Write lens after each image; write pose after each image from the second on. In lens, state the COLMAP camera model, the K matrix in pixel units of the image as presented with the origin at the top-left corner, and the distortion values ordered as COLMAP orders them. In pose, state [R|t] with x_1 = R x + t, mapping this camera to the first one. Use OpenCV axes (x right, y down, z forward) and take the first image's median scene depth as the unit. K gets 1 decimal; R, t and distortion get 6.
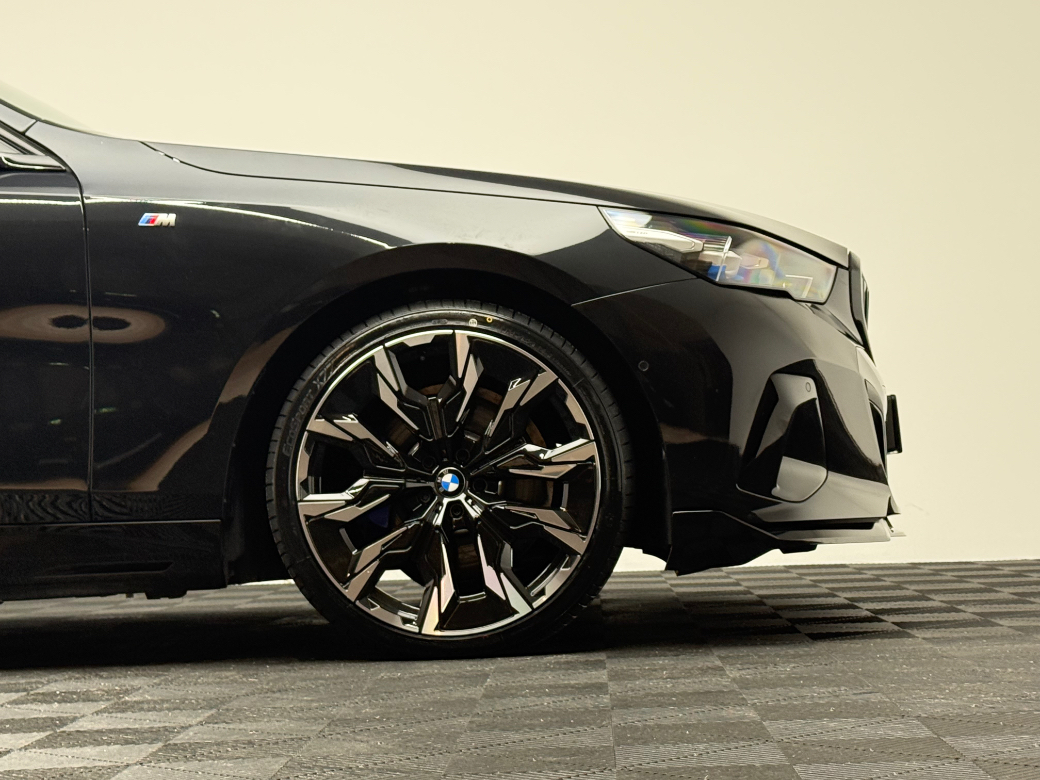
lens RADIAL K [[2063.6, 0, 520.0], [0, 2063.6, 390.0], [0, 0, 1]] dist [0.128271, 0.201236]
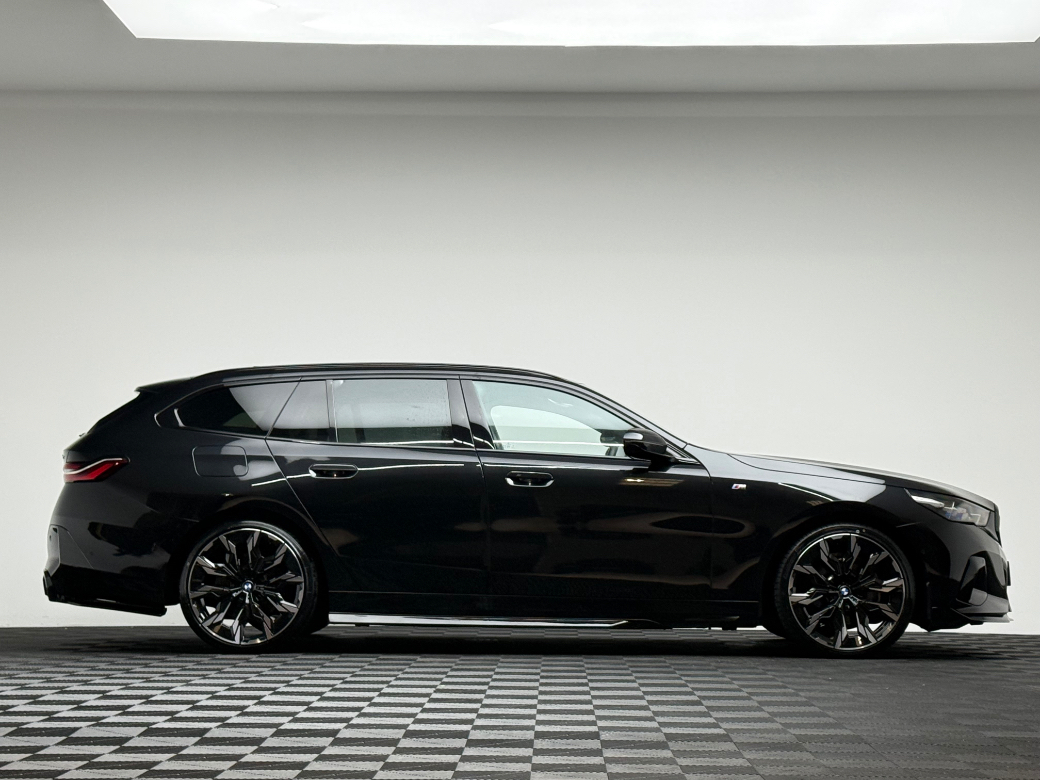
lens RADIAL K [[2063.6, 0, 520.0], [0, 2063.6, 390.0], [0, 0, 1]] dist [0.128271, 0.201236]
pose [[0.998746, 0.047413, 0.016082, -0.503331], [-0.046892, 0.998409, -0.031327, -0.109461], [-0.017542, 0.030534, 0.999380, -1.640077]]
